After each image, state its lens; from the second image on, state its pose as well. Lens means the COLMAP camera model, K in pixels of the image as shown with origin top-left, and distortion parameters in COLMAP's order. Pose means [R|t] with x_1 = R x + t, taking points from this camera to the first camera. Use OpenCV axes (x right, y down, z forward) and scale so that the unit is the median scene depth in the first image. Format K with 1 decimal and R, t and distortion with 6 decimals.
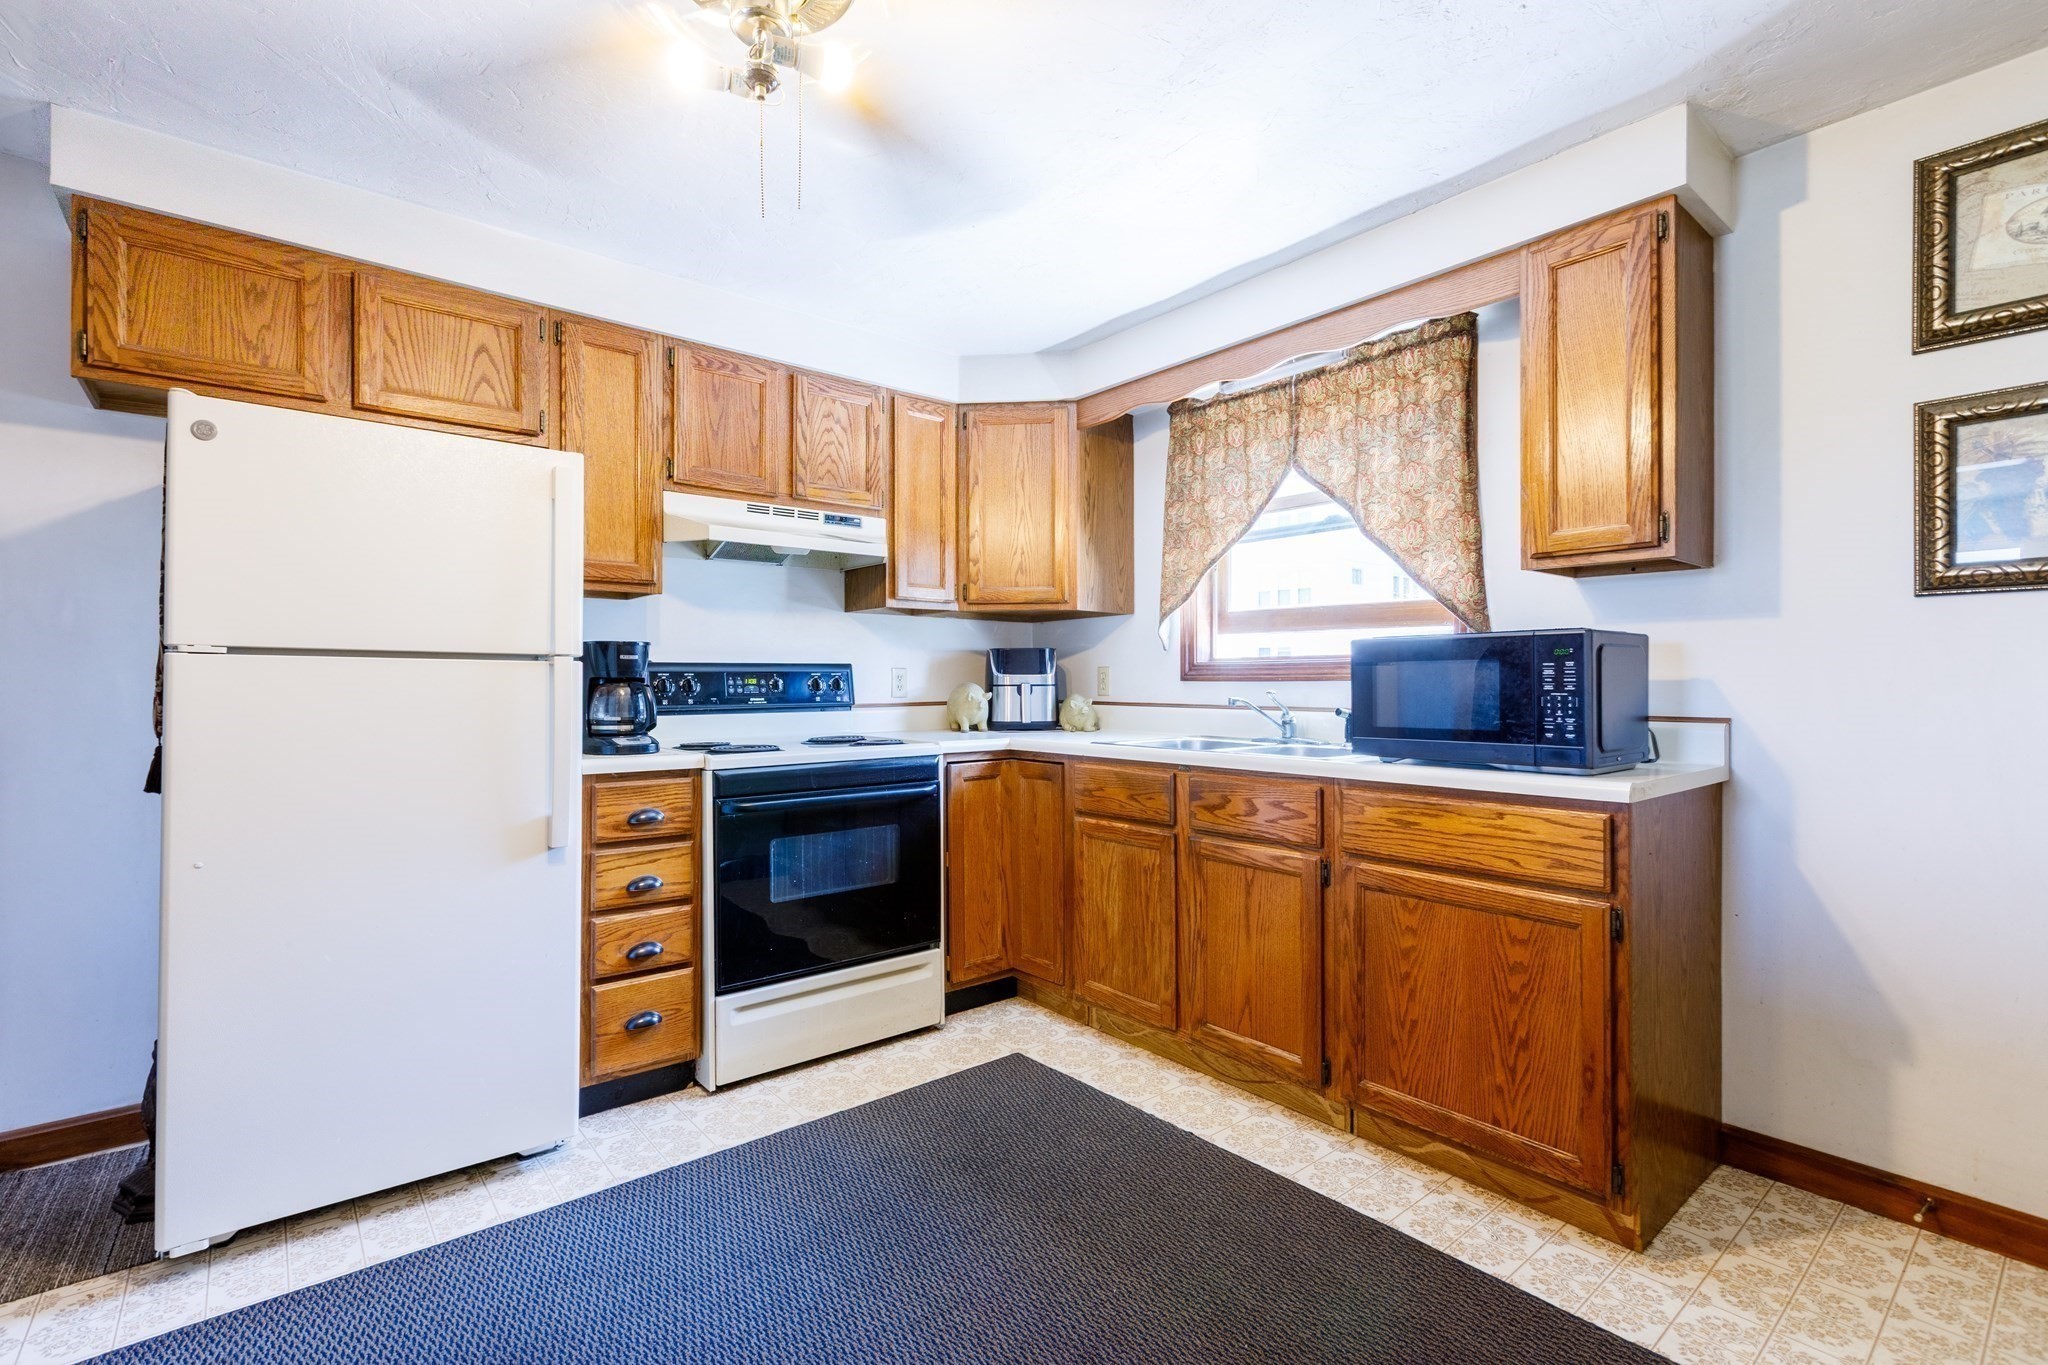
lens RADIAL K [[920.7, 0, 1002.3], [0, 920.7, 674.6], [0, 0, 1]] dist [0.001337, 0.000878]
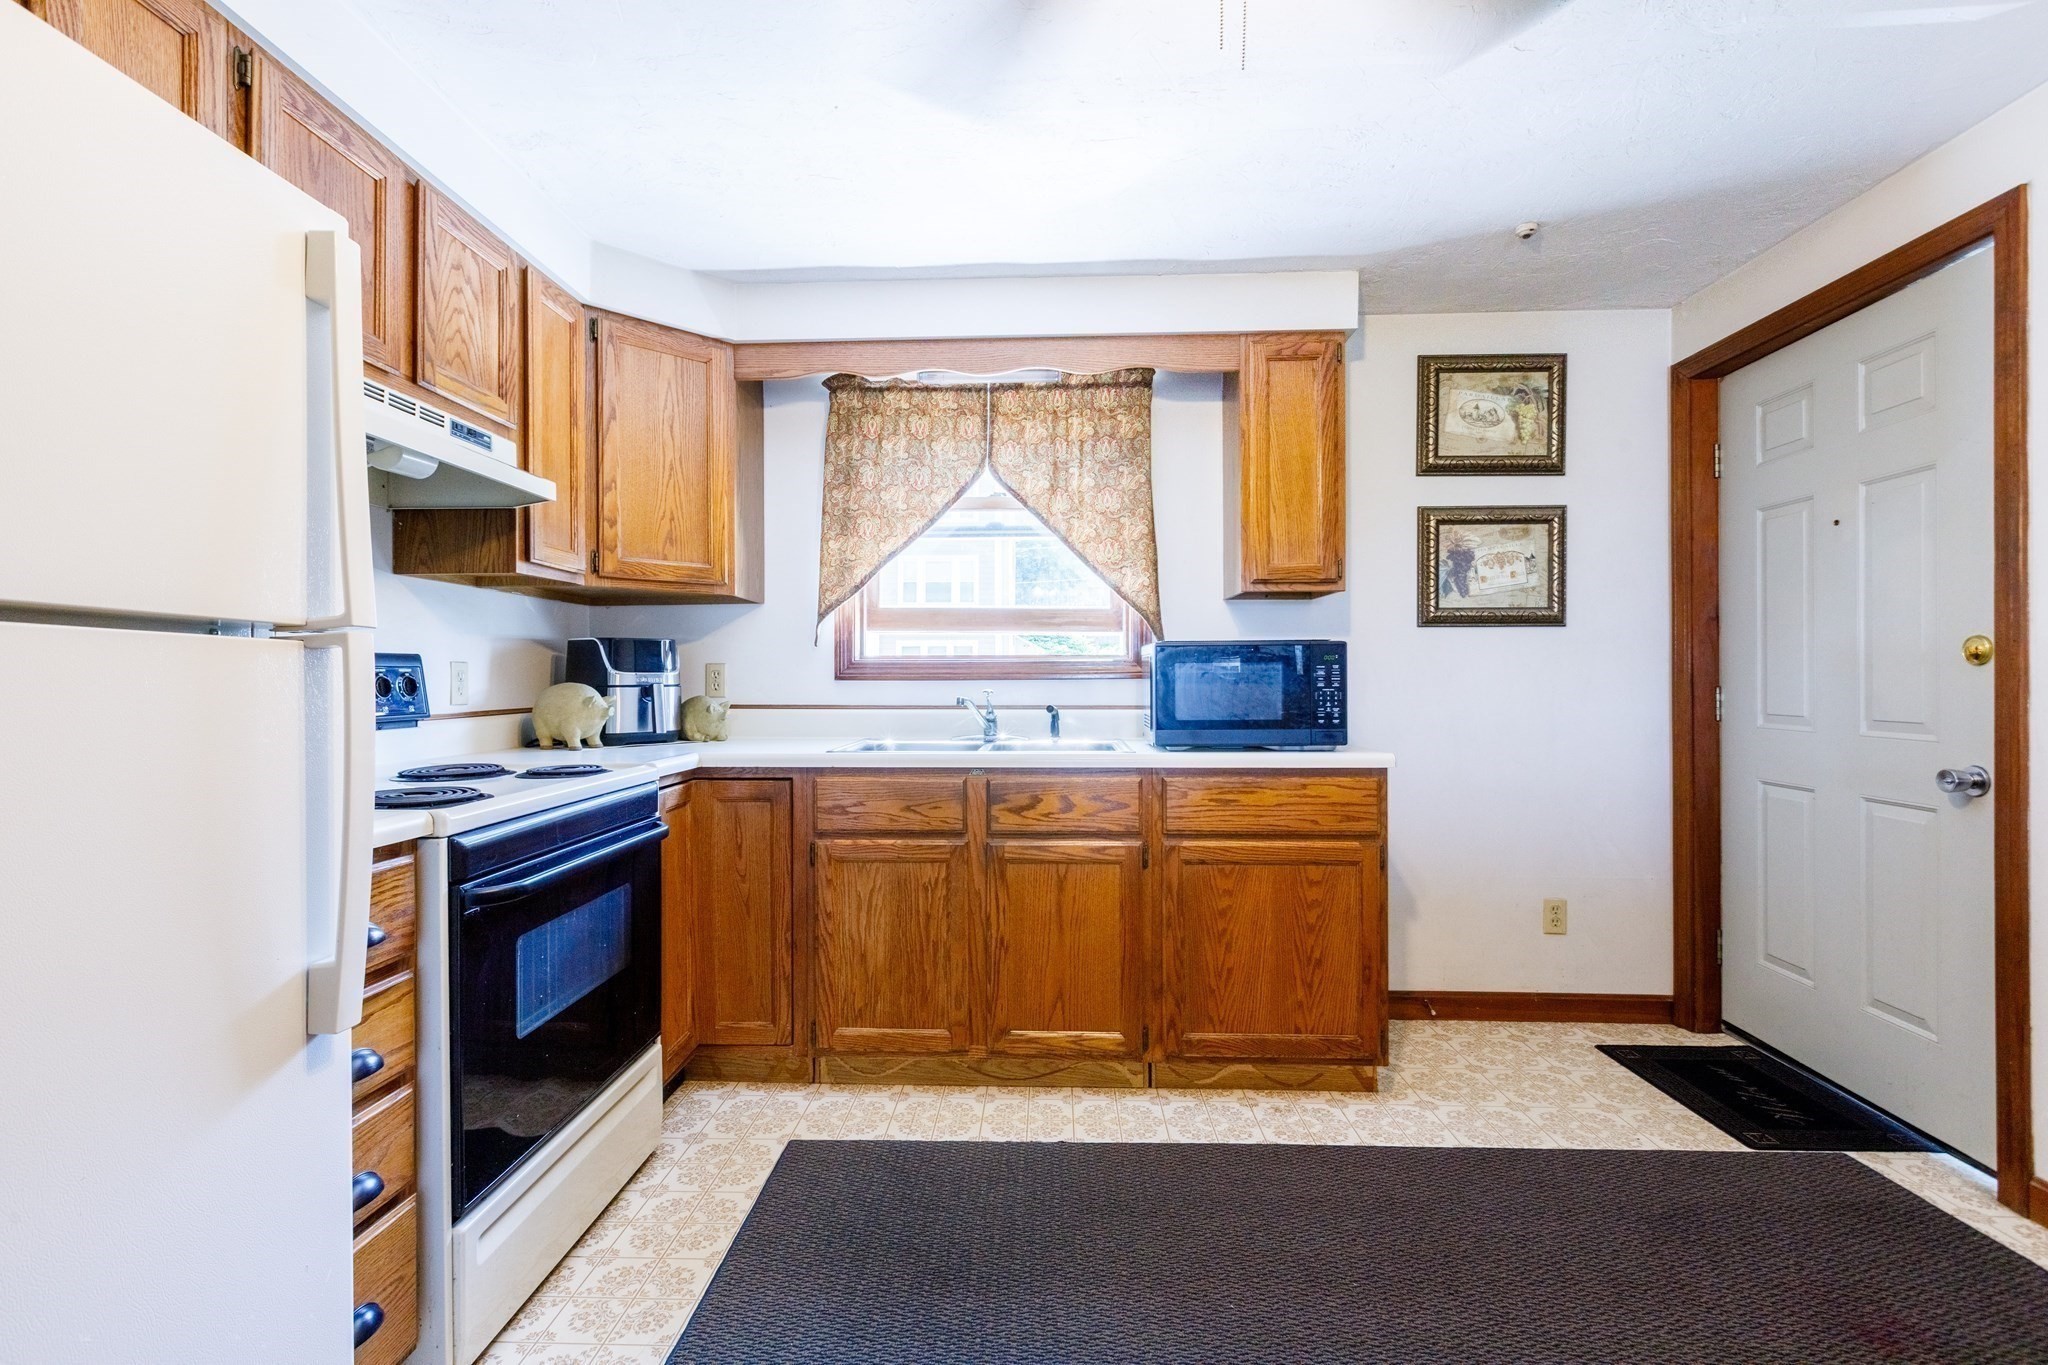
lens RADIAL K [[920.7, 0, 1012.8], [0, 920.7, 672.0], [0, 0, 1]] dist [0.001337, 0.000878]
pose [[0.663911, 0.004278, 0.747800, -0.494782], [-0.004011, 0.999990, -0.002160, 0.000364], [-0.747801, -0.001566, 0.663921, 0.341265]]
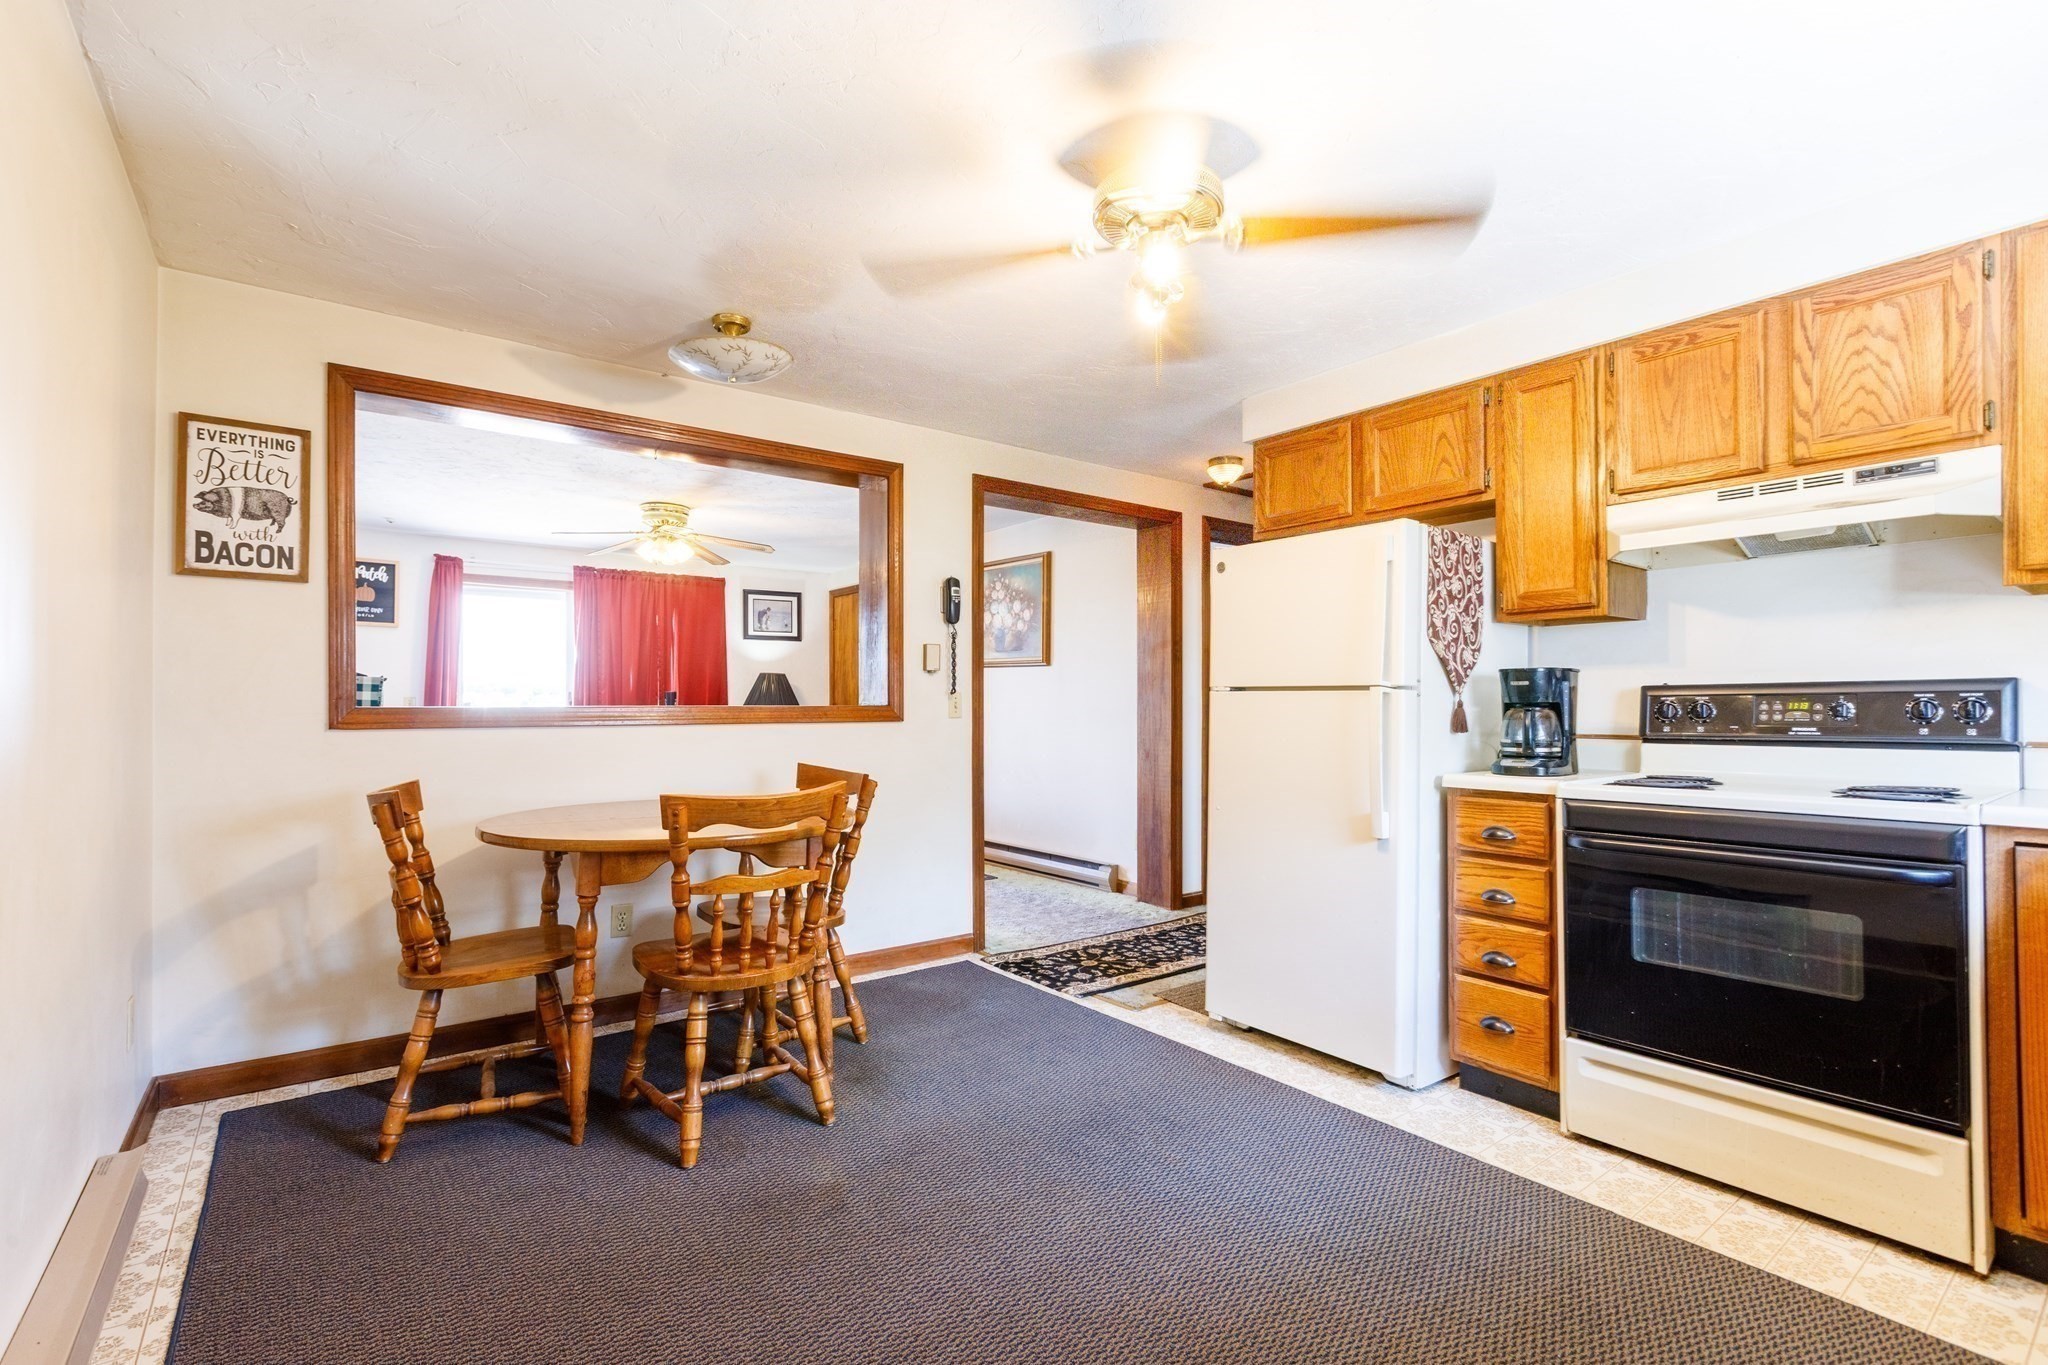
lens RADIAL K [[920.7, 0, 1022.2], [0, 920.7, 693.0], [0, 0, 1]] dist [0.001337, 0.000878]
pose [[-0.024721, -0.012859, -0.999612, 0.643056], [0.010243, 0.999862, -0.013116, 0.000041], [0.999642, -0.010564, -0.024586, 0.445021]]
